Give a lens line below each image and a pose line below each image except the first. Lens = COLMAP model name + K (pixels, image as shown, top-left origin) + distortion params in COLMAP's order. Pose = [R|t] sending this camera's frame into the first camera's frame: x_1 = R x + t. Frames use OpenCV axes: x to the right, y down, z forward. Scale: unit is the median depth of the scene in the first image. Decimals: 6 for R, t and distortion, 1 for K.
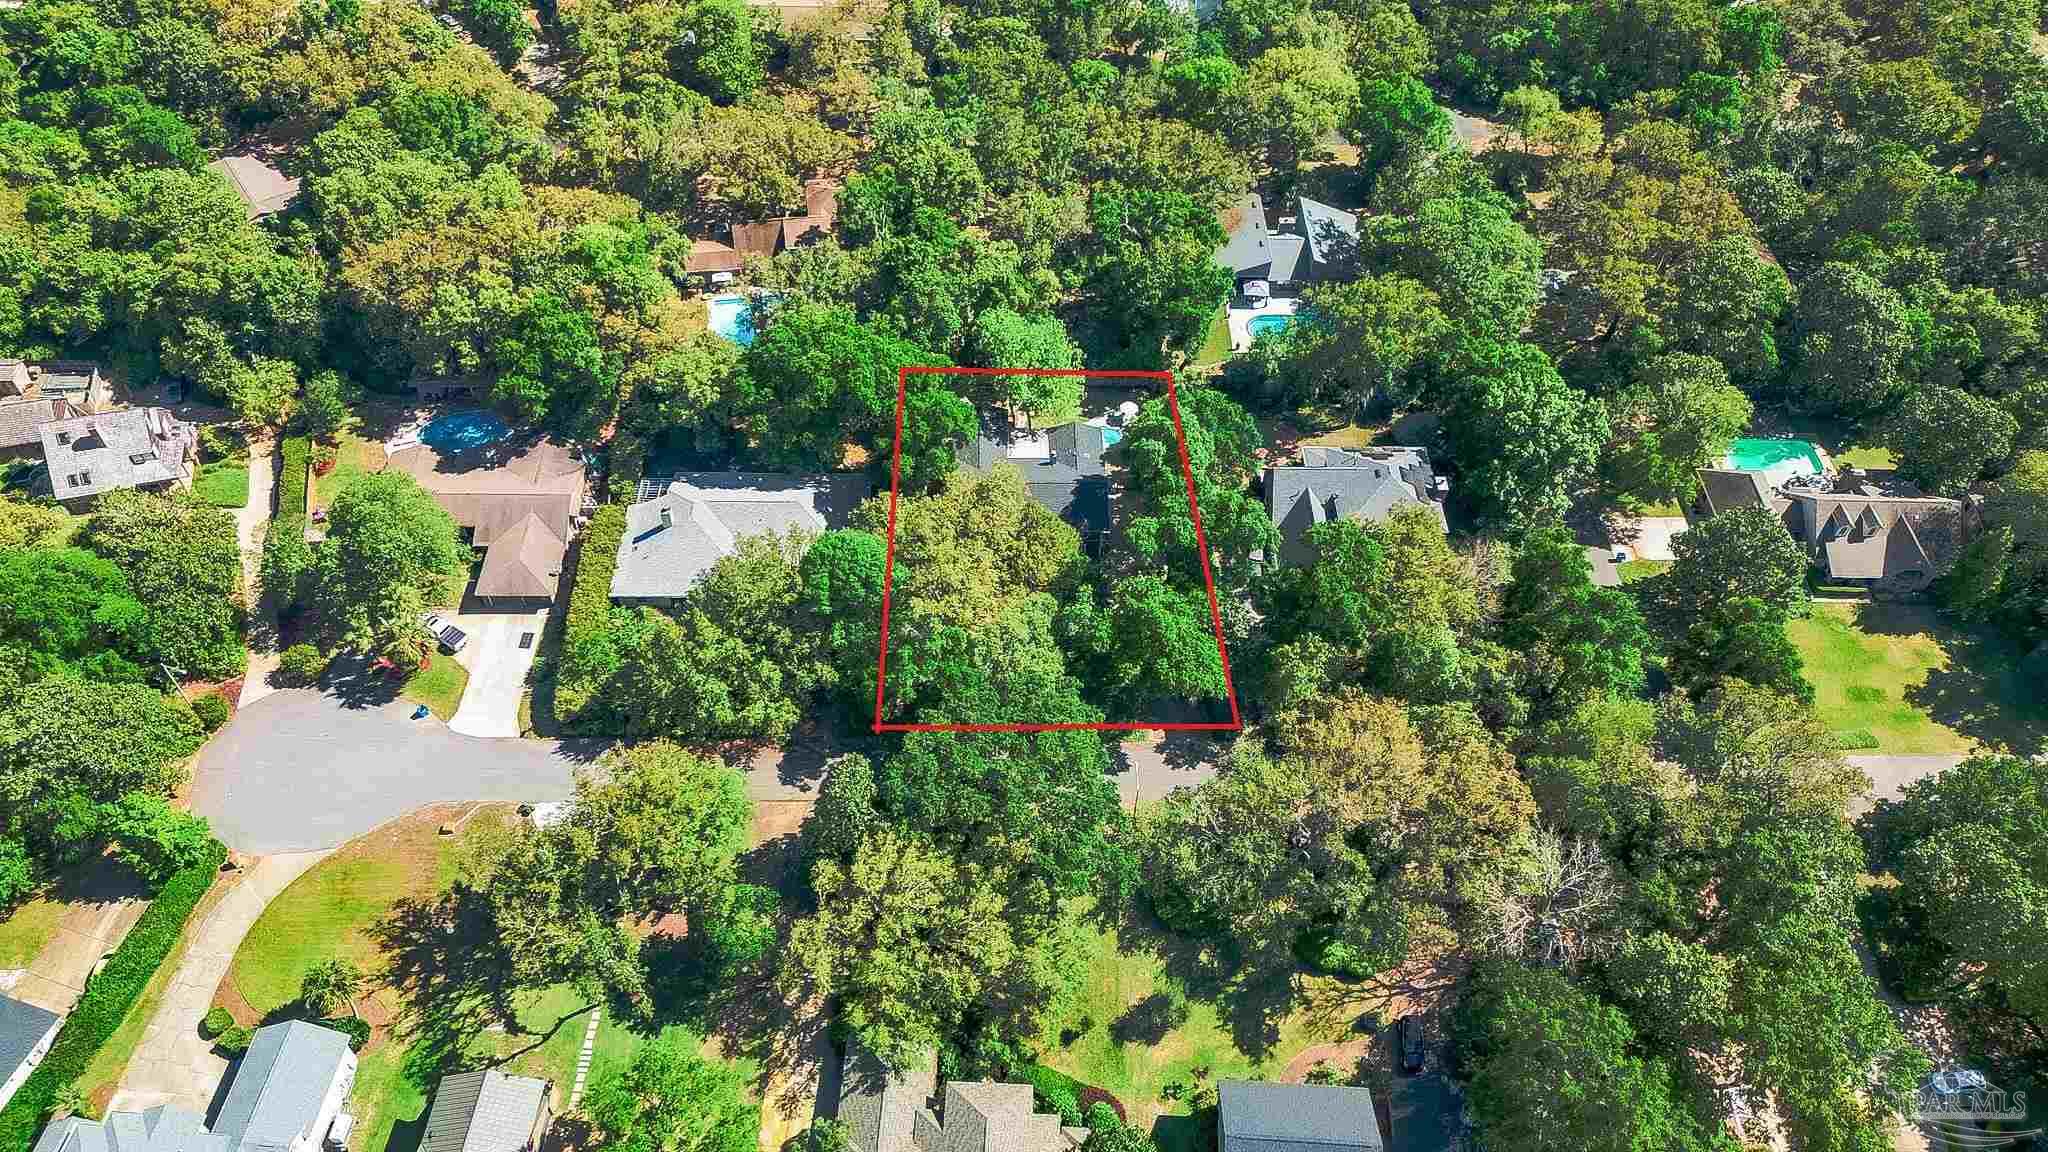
lens RADIAL K [[1378.3, 0, 1024.0], [0, 1378.3, 576.0], [0, 0, 1]] dist [0.030466, -0.000144]
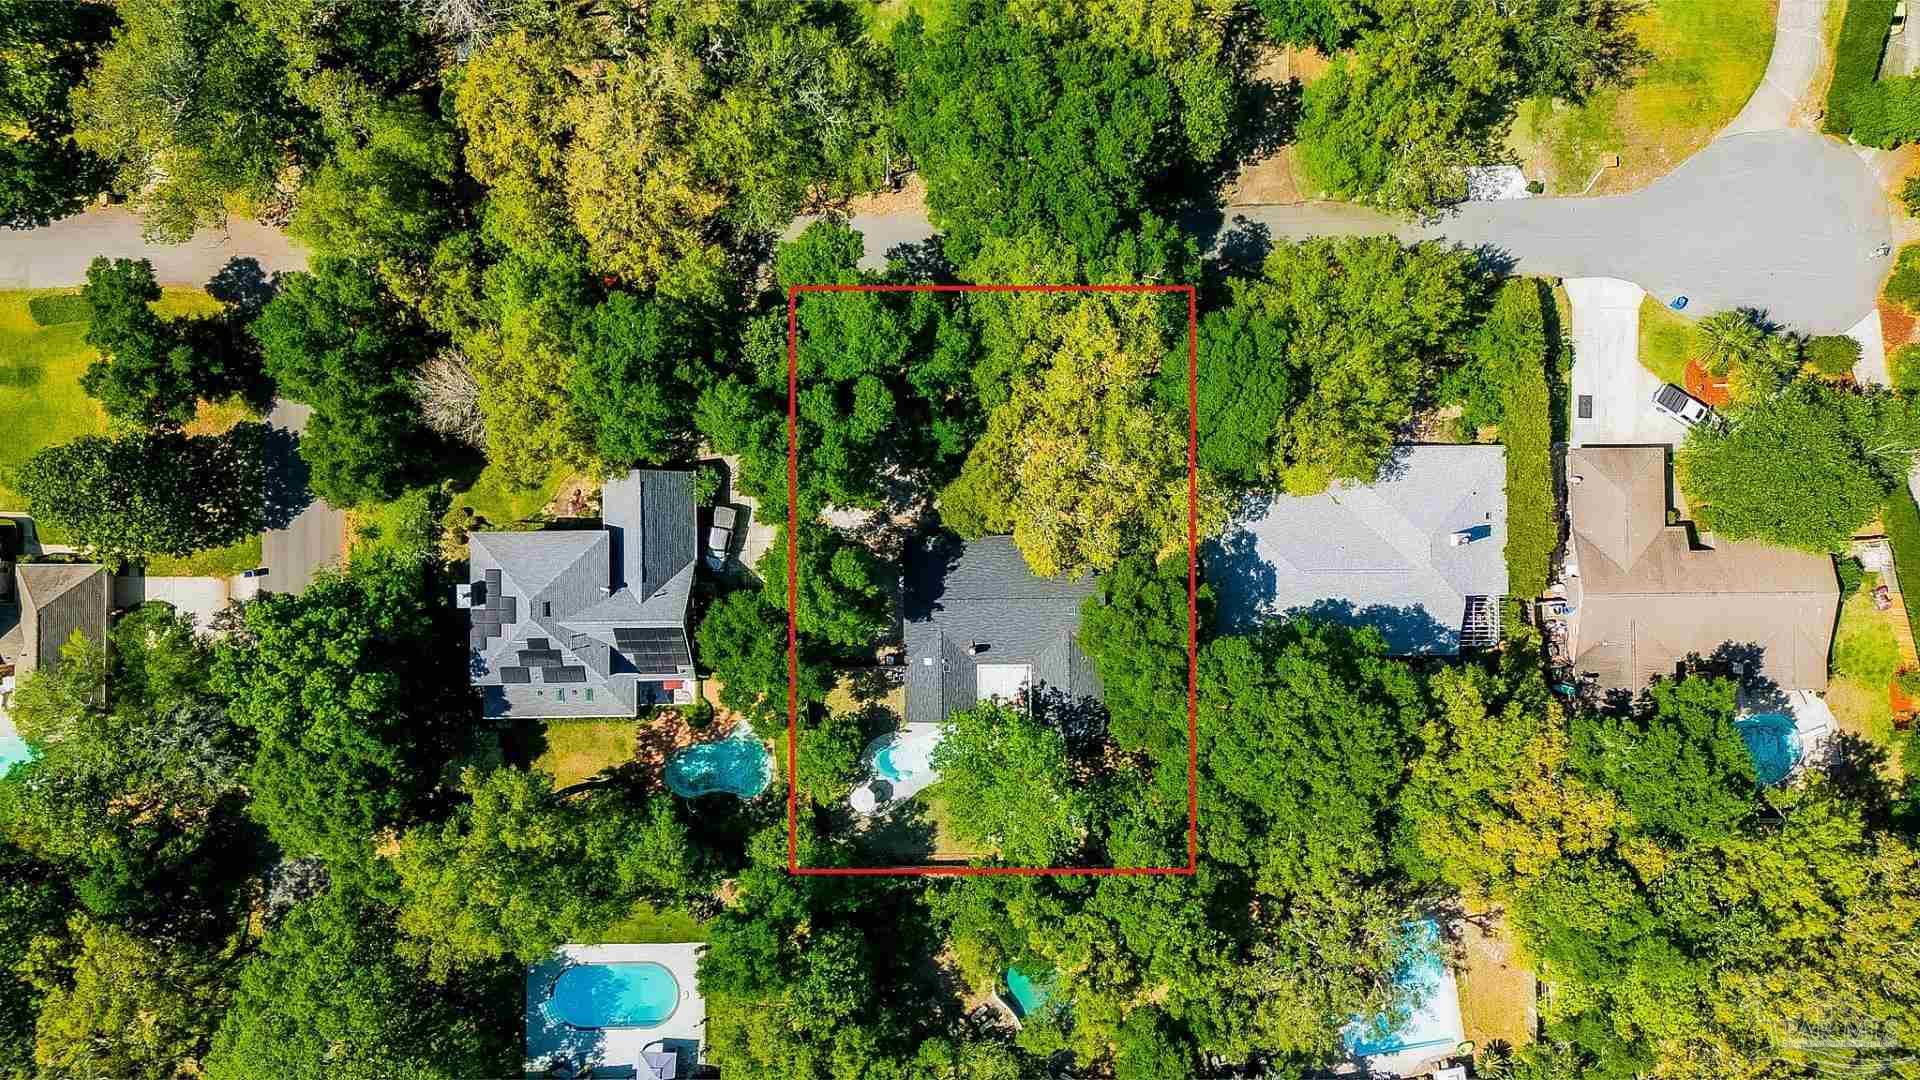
lens RADIAL K [[1330.3, 0, 971.4], [0, 1330.3, 527.3], [0, 0, 1]] dist [0.095884, -0.105427]
pose [[-0.999534, 0.001755, -0.030486, 0.045599], [-0.020938, -0.766102, 0.642378, -0.534174], [-0.022228, 0.642716, 0.765782, 0.411422]]
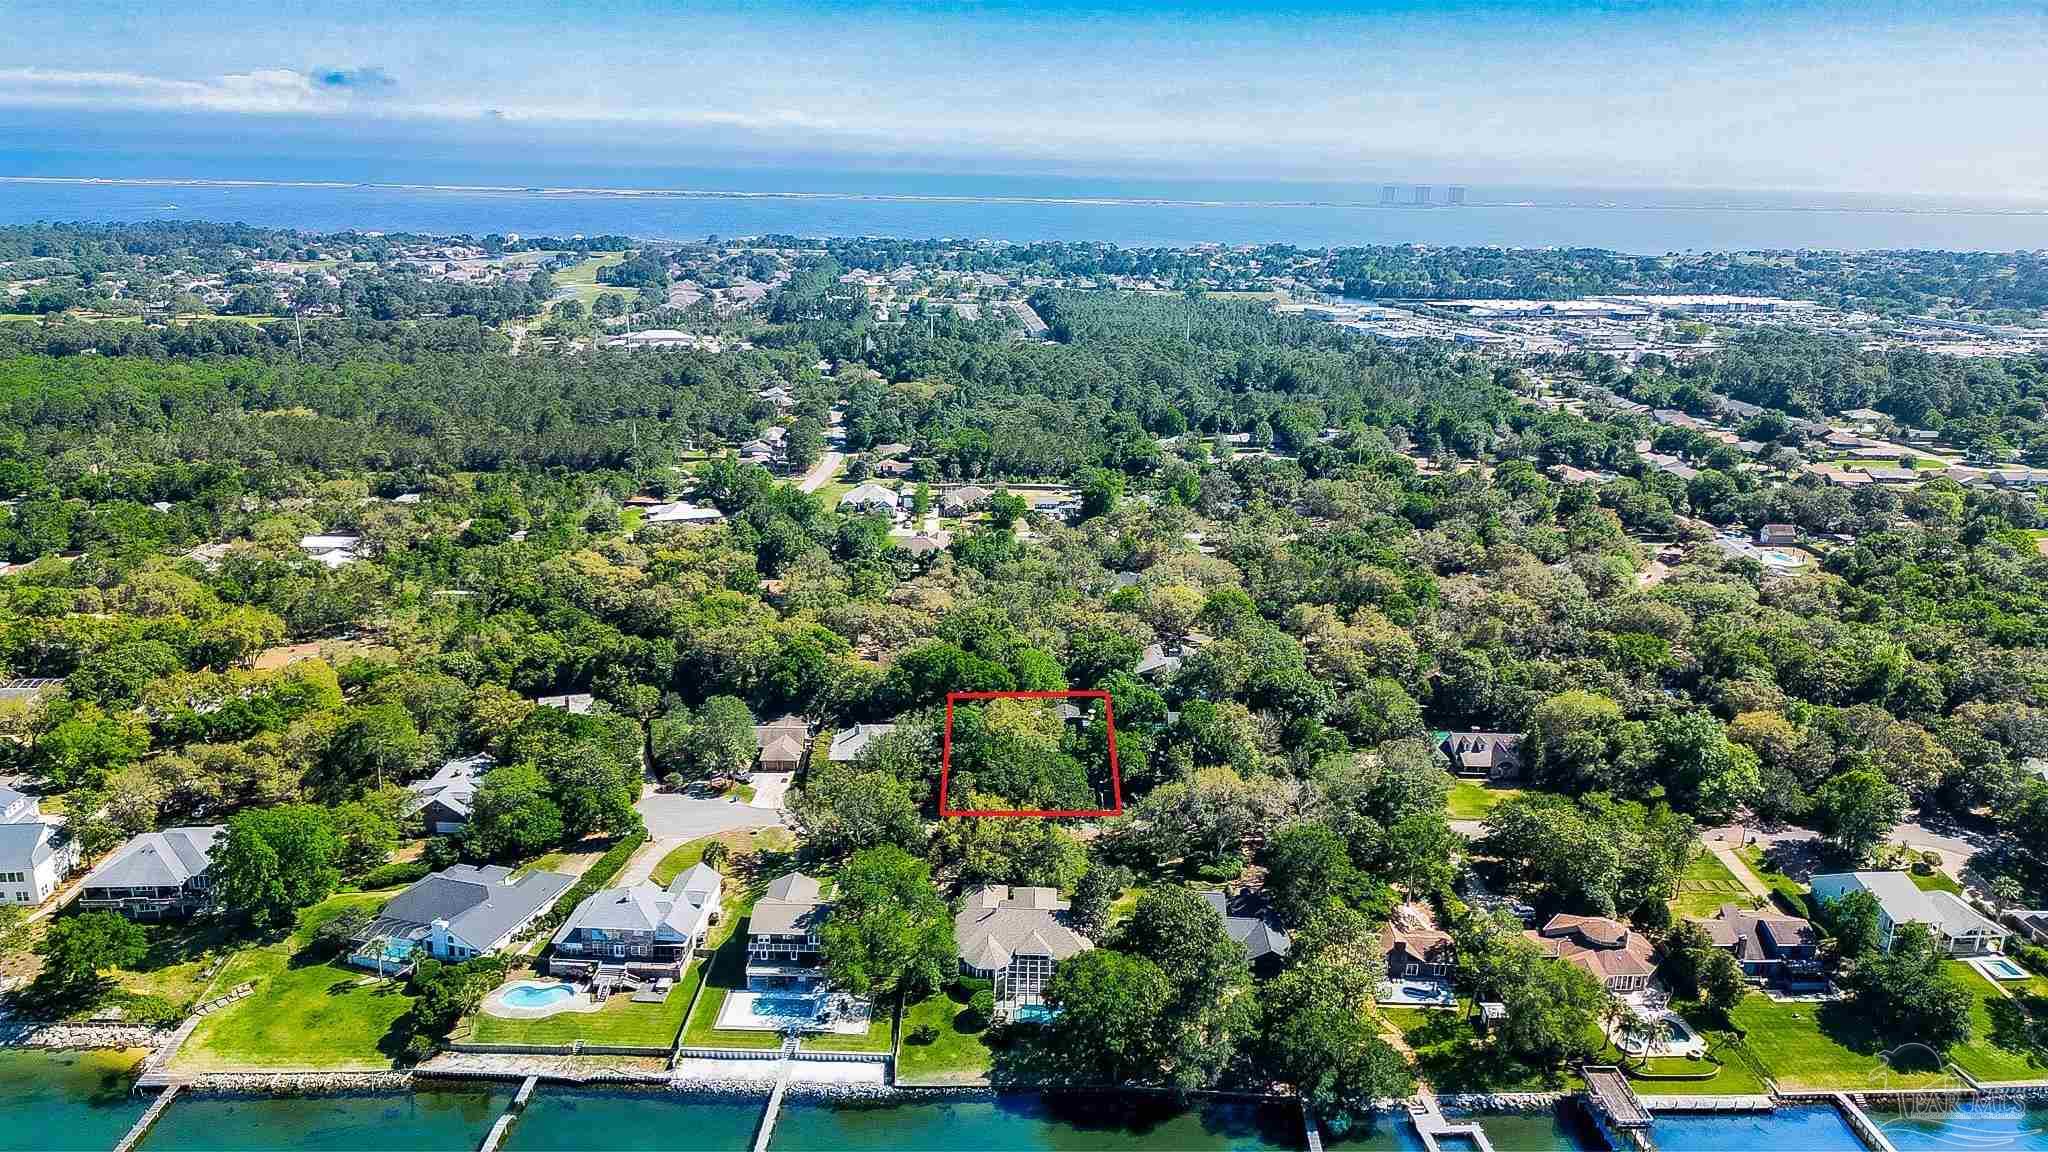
lens RADIAL K [[1418.9, 0, 1036.1], [0, 1418.9, 562.4], [0, 0, 1]] dist [0.095884, -0.105427]
pose [[0.999620, -0.010261, 0.025577, -0.056109], [0.023006, 0.821674, -0.569493, 0.927823], [-0.015173, 0.569865, 0.821598, -0.804913]]
